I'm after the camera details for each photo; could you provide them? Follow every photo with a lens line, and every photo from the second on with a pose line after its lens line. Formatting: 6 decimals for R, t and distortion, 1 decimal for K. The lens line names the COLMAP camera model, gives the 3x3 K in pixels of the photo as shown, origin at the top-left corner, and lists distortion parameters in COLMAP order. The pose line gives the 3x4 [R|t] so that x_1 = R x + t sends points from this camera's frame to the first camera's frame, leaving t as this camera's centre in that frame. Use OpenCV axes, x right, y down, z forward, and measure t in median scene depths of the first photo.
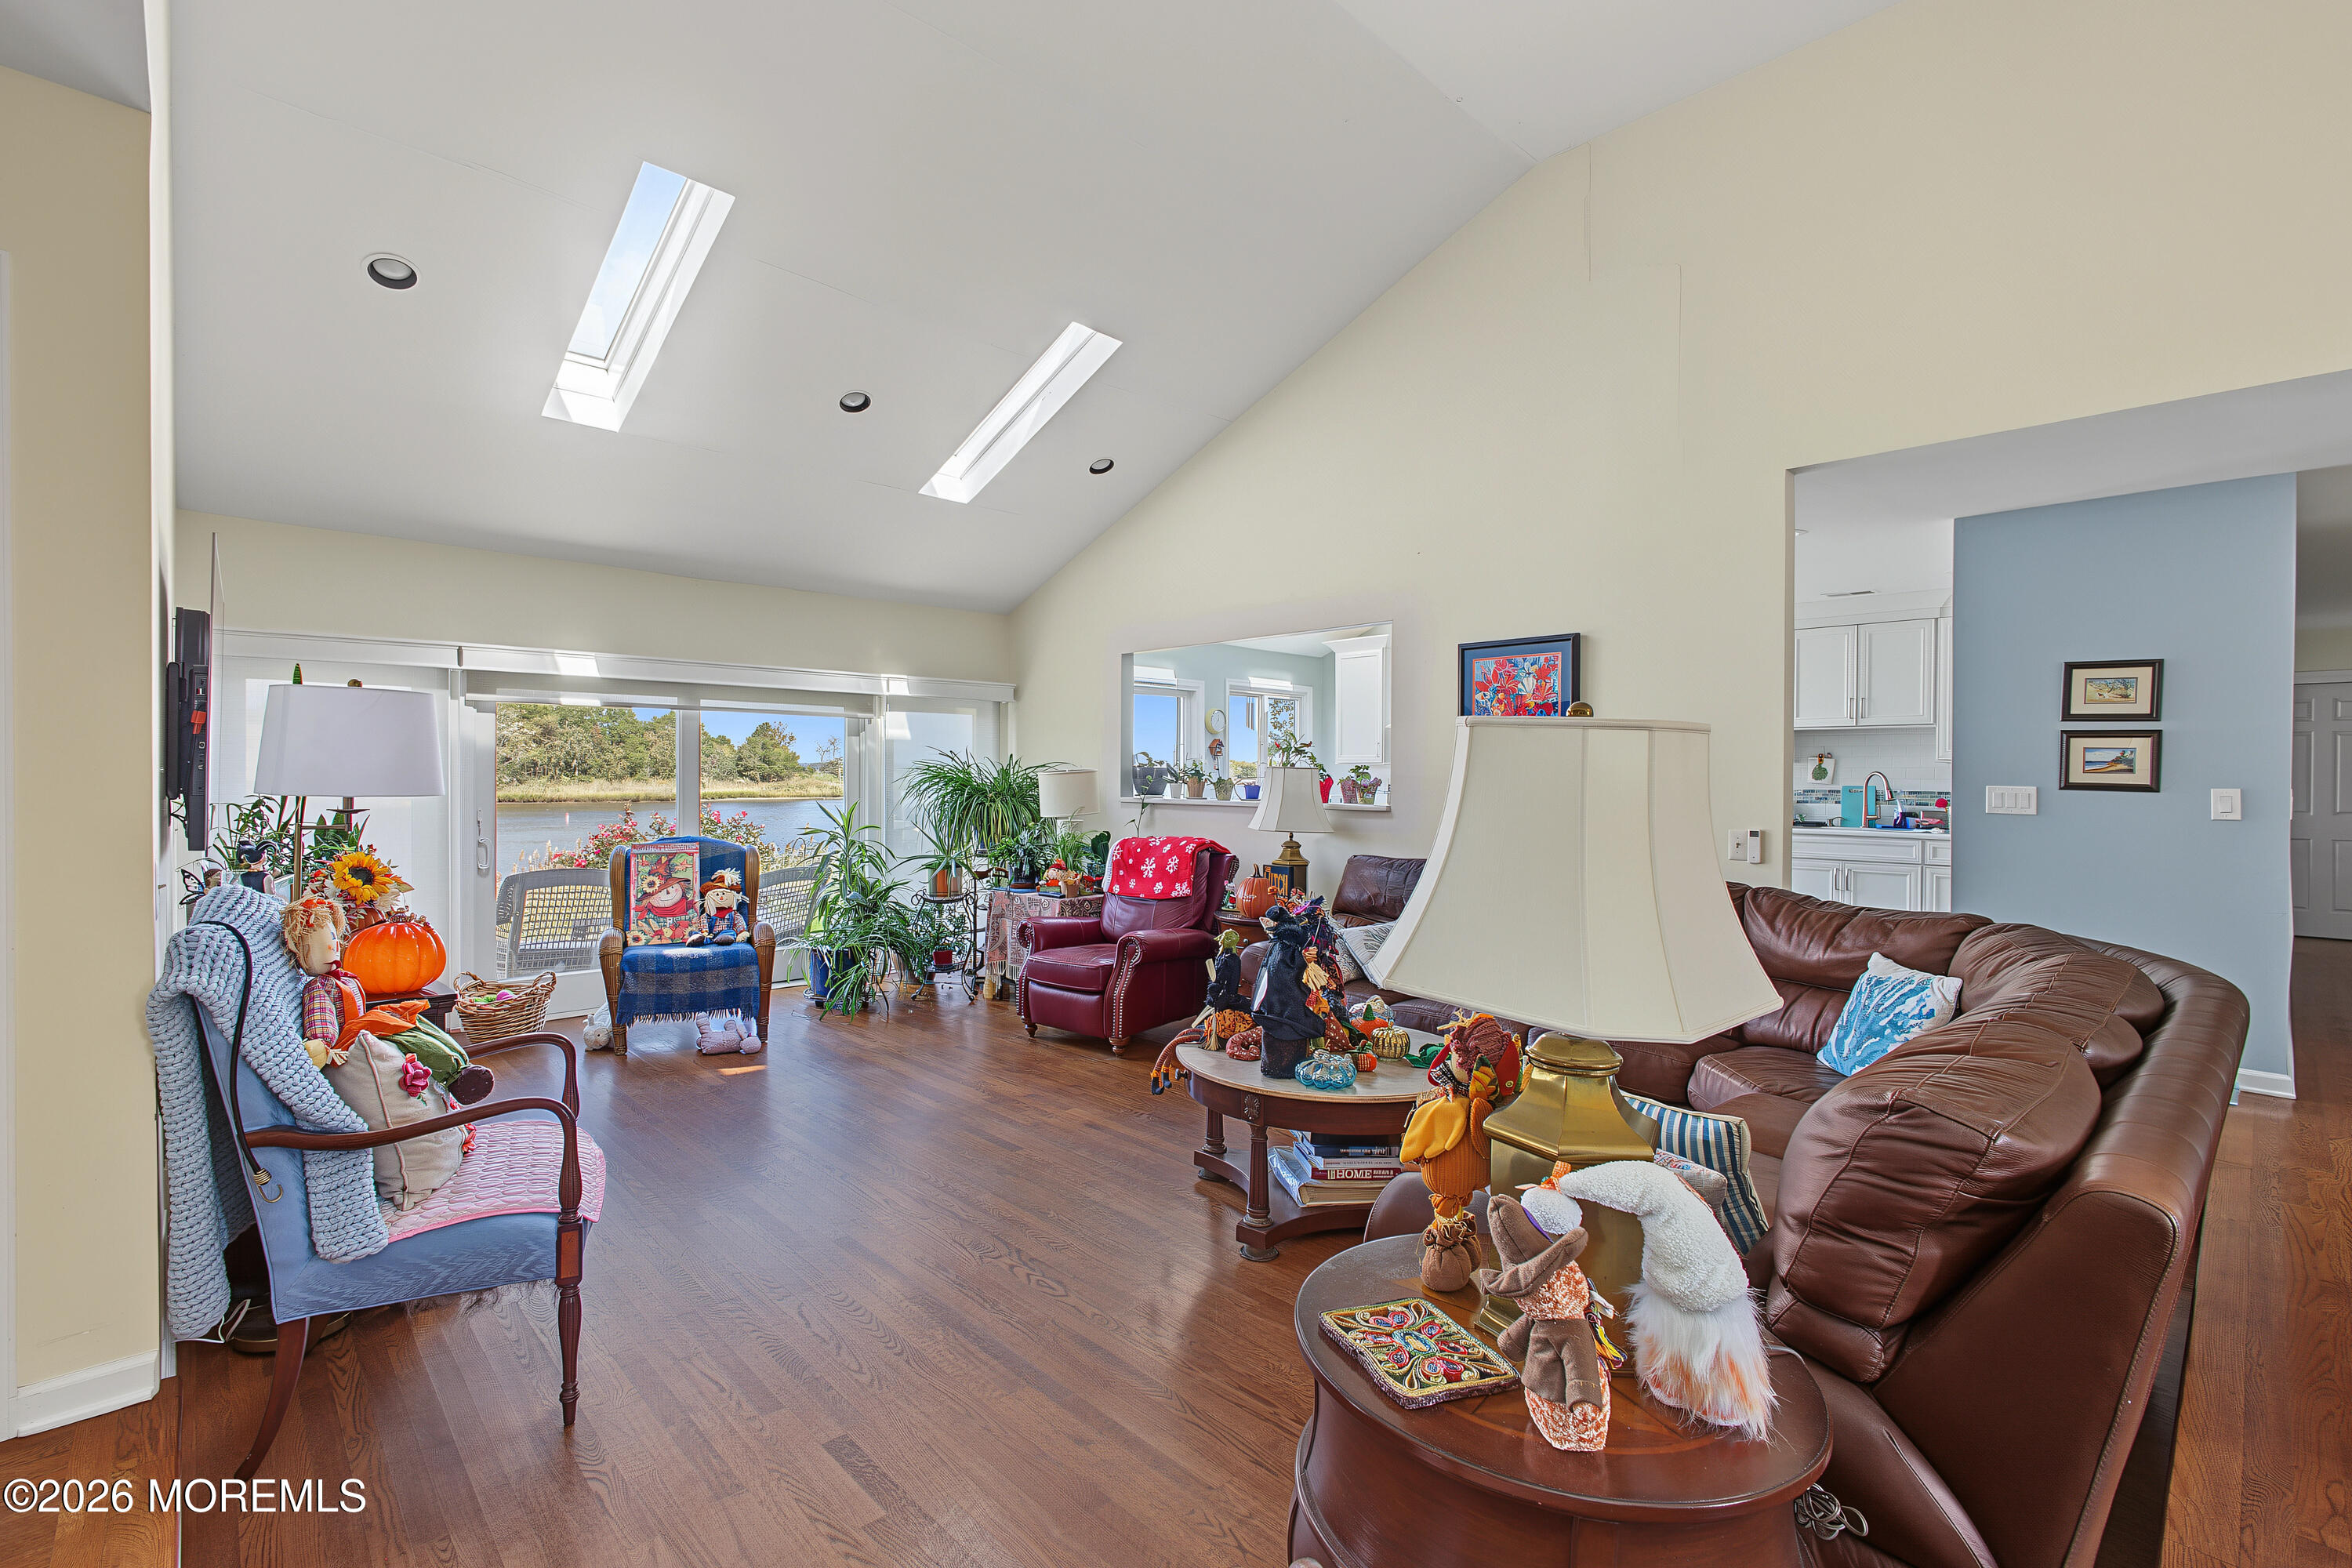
lens RADIAL K [[1063.9, 0, 1143.4], [0, 1063.9, 793.5], [0, 0, 1]] dist [-0.000556, 0.000156]
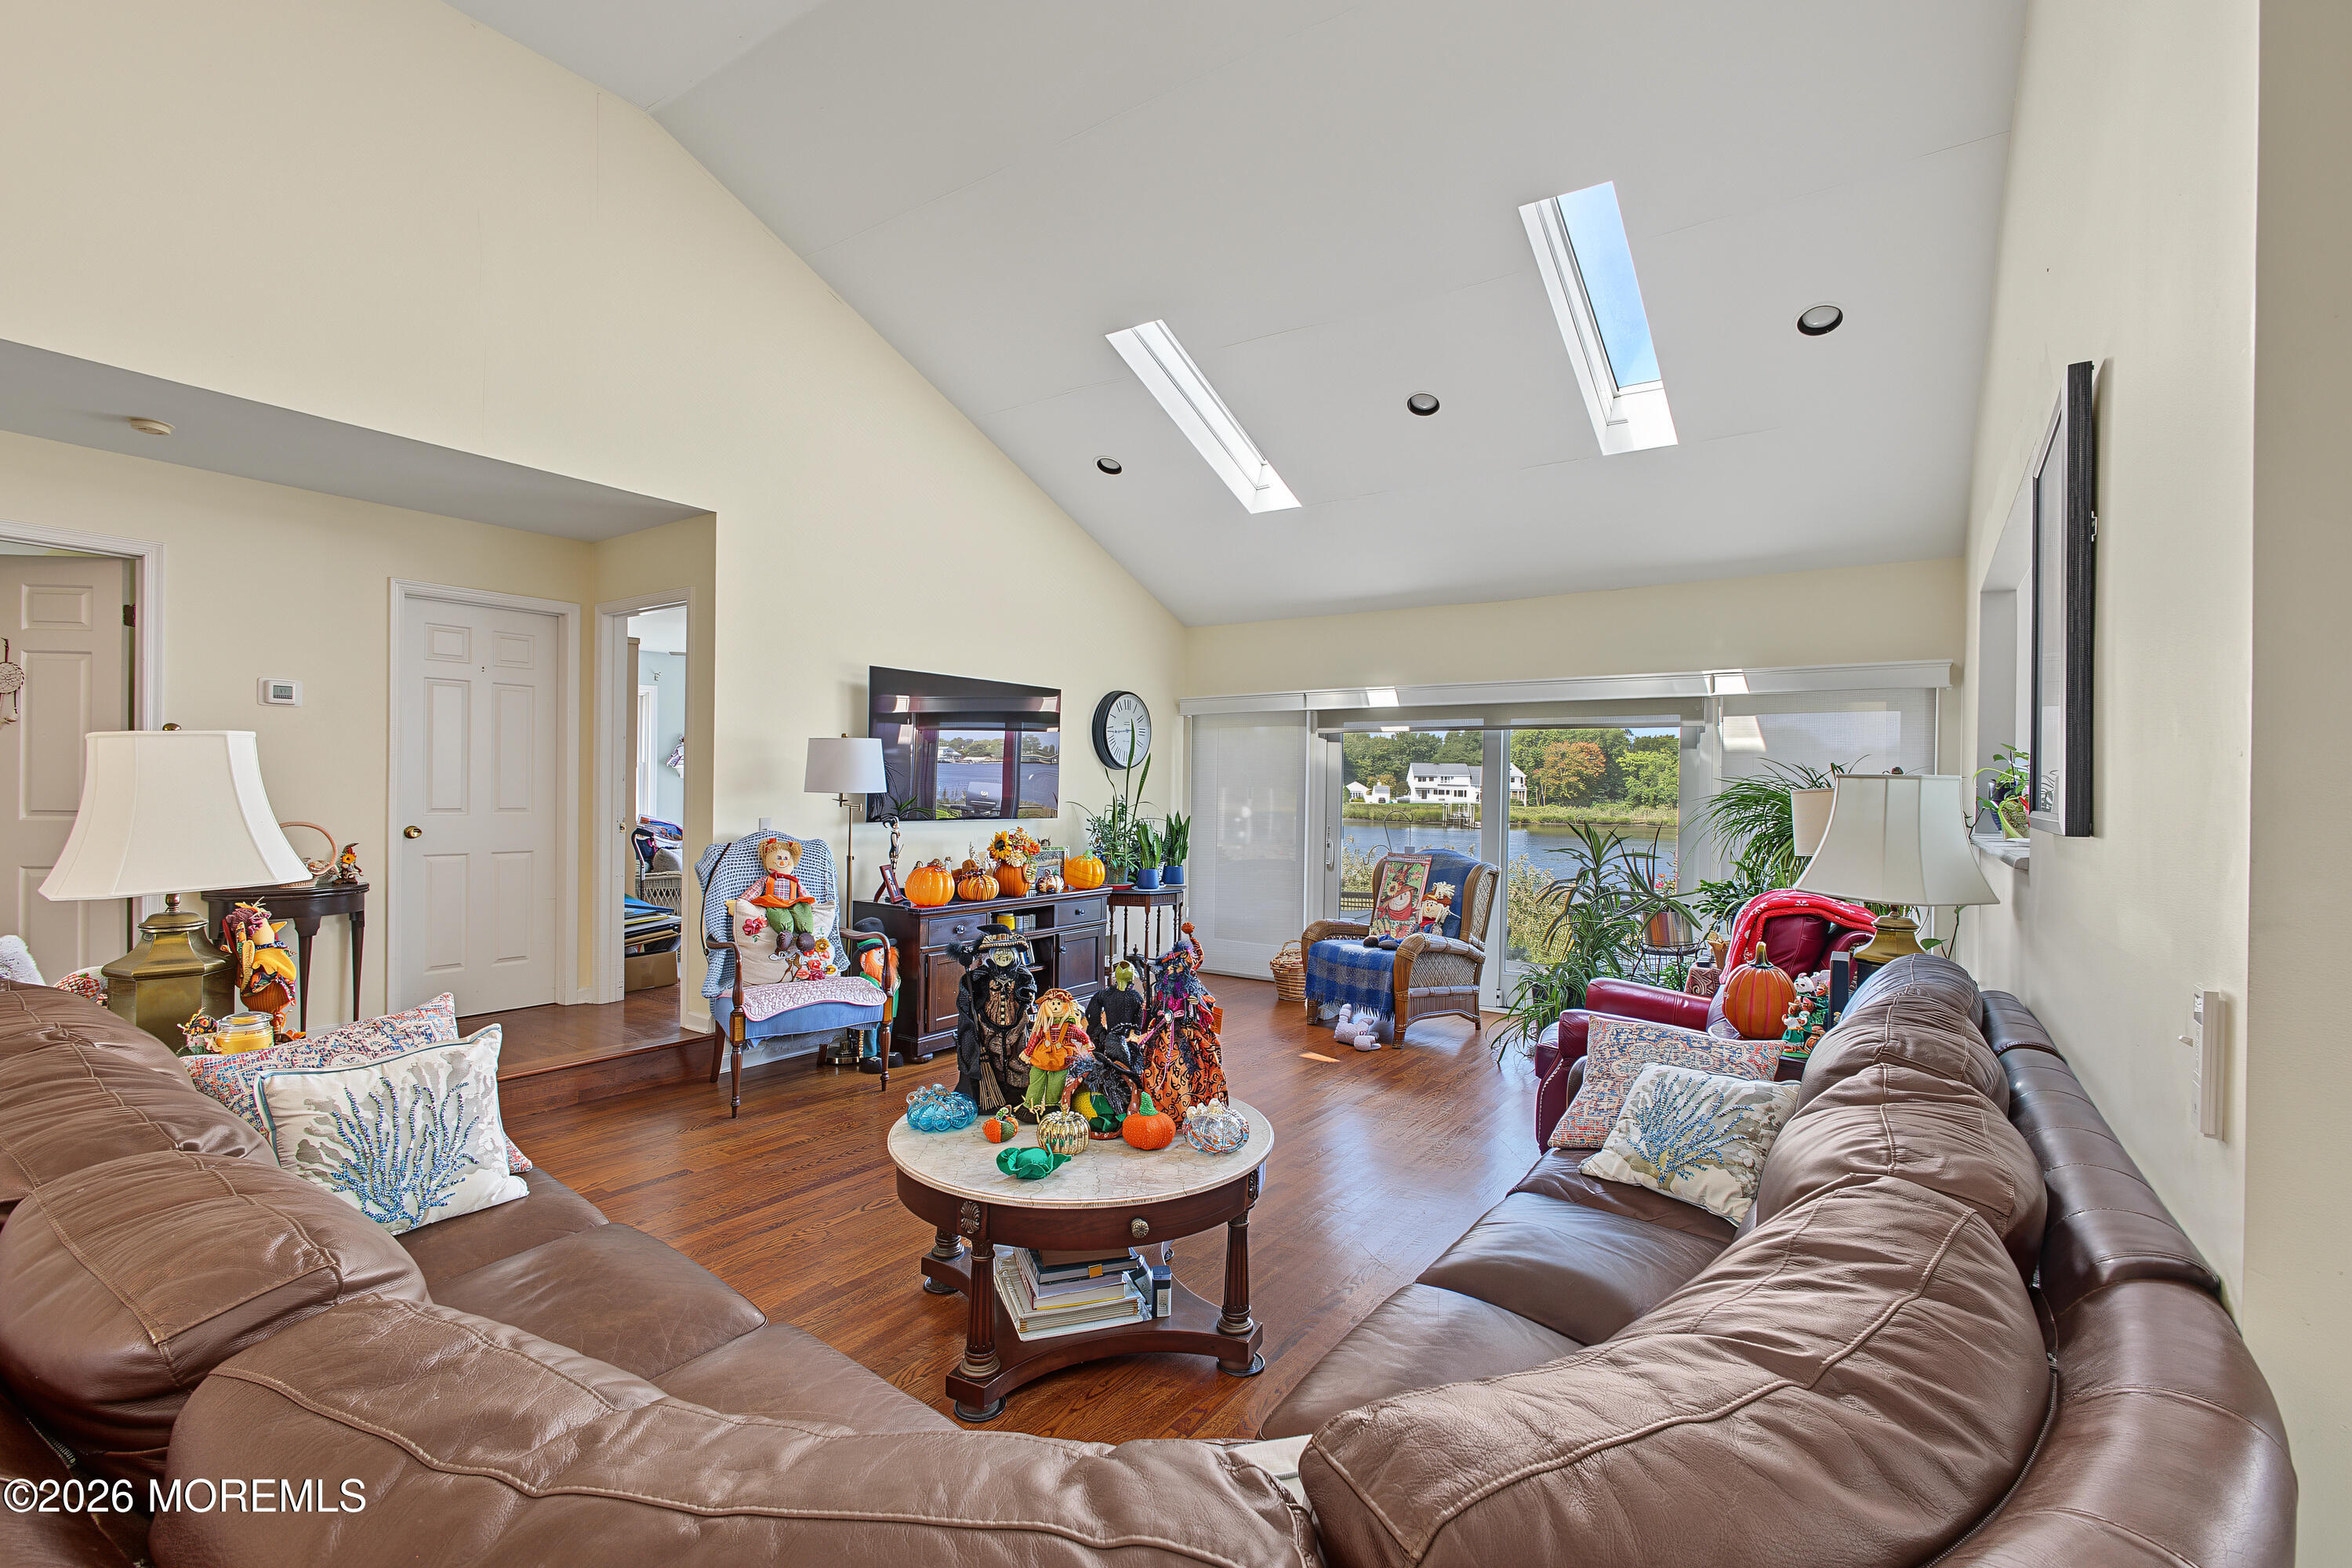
lens RADIAL K [[1047.1, 0, 1176.0], [0, 1047.1, 784.0], [0, 0, 1]] dist [-0.028142, 0.000022]
pose [[0.195897, -0.008001, -0.980592, 0.552816], [-0.031455, 0.999401, -0.014438, -0.001761], [0.980120, 0.033673, 0.195528, 0.538278]]
